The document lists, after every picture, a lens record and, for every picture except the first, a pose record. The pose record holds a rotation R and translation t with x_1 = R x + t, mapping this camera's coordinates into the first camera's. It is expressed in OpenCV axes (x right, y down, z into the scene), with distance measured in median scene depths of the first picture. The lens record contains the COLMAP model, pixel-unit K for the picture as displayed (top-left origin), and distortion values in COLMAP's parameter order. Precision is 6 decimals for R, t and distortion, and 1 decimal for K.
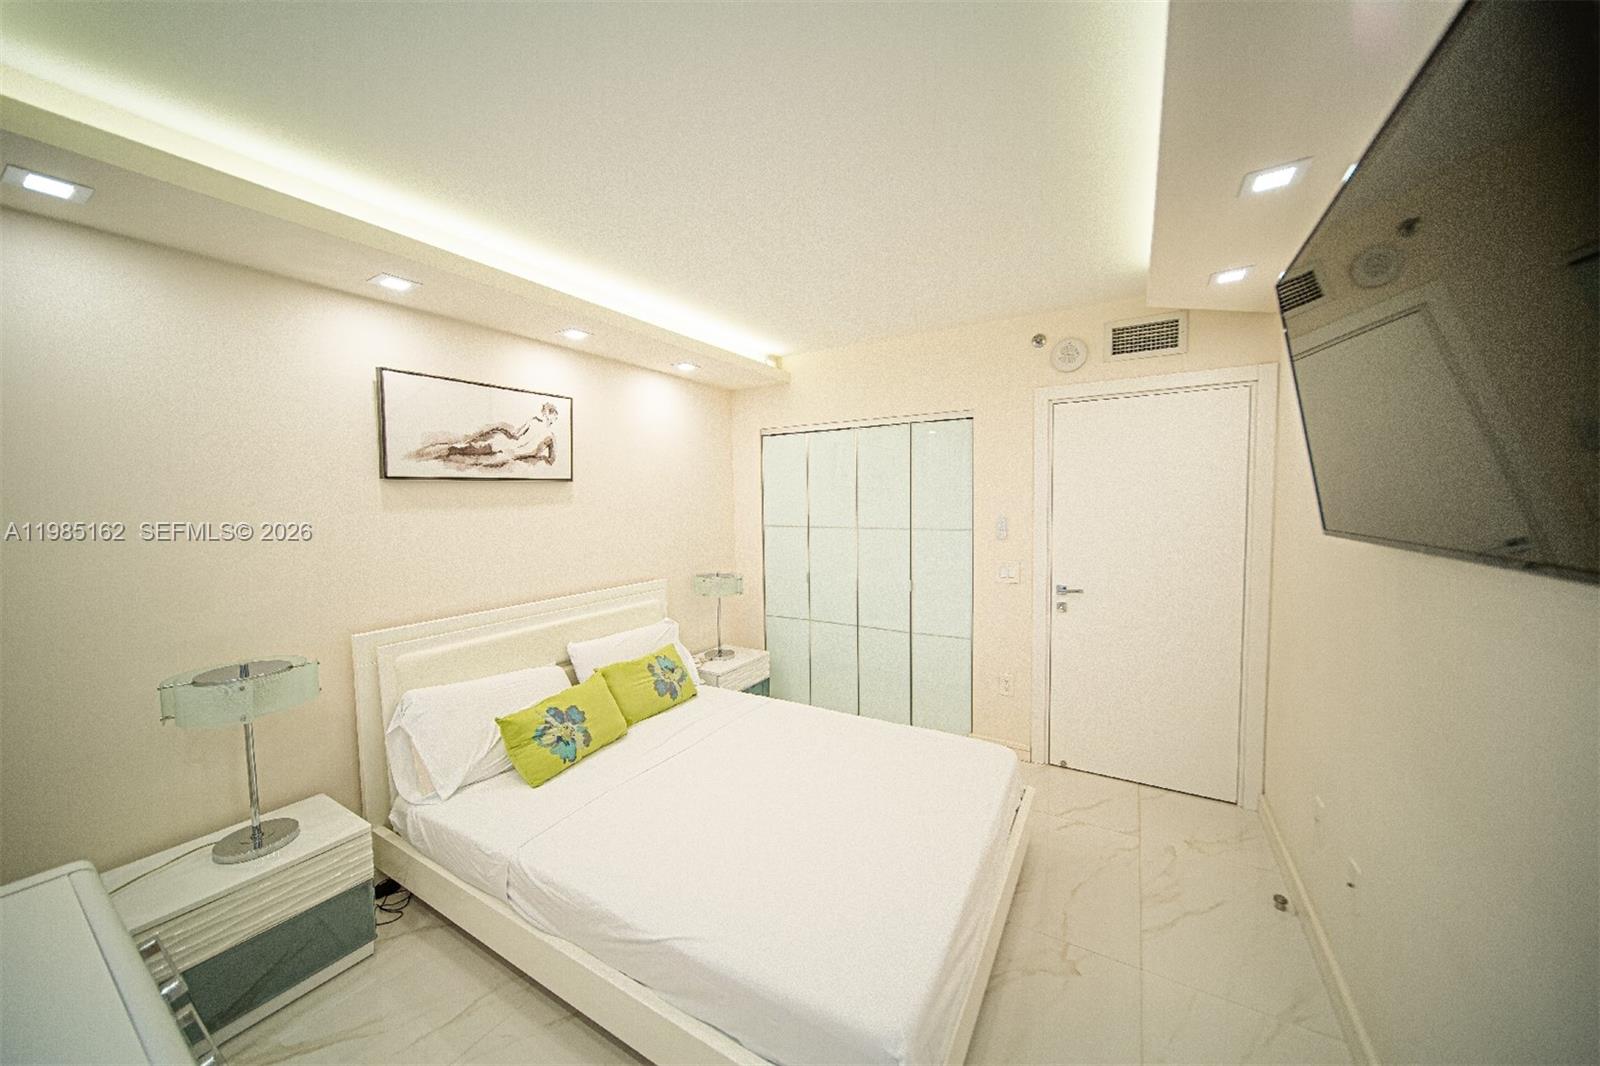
lens RADIAL K [[555.3, 0, 803.7], [0, 555.3, 539.6], [0, 0, 1]] dist [-0.006873, -0.000113]
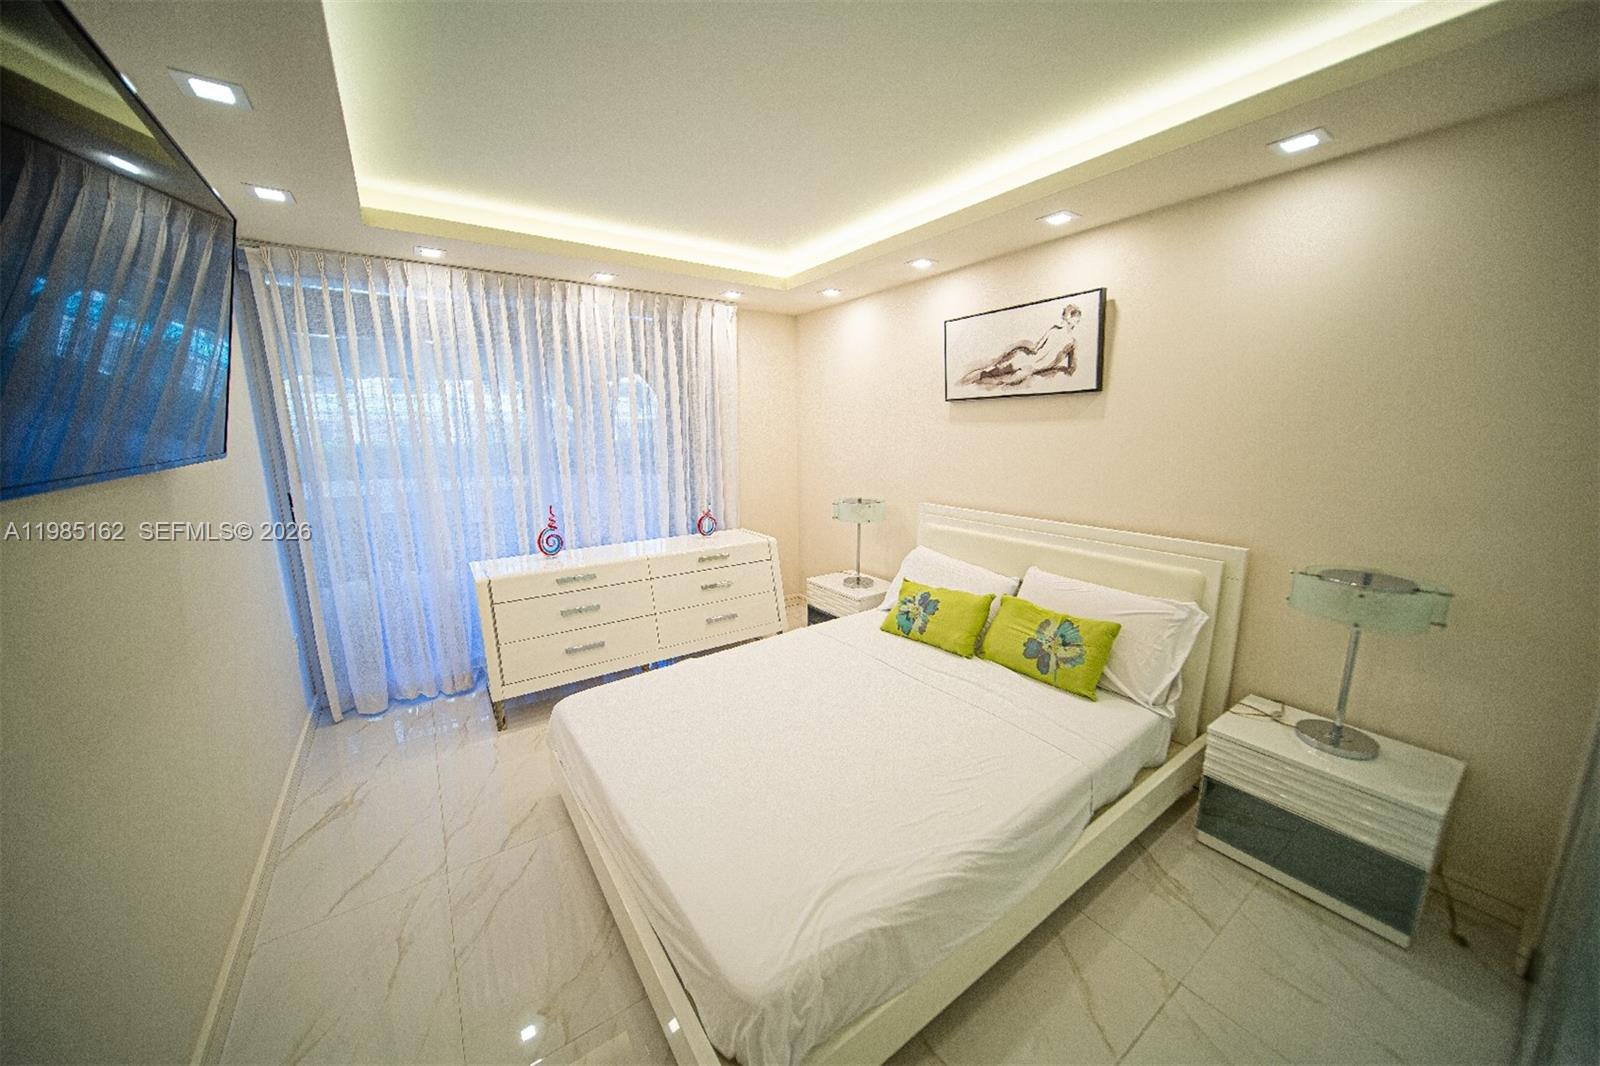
lens RADIAL K [[560.2, 0, 803.3], [0, 560.2, 531.3], [0, 0, 1]] dist [-0.004121, -0.000231]
pose [[-0.411373, 0.194970, -0.890370, 0.641525], [-0.041020, 0.971904, 0.231776, -0.088112], [0.910544, 0.131869, -0.391818, 1.082593]]
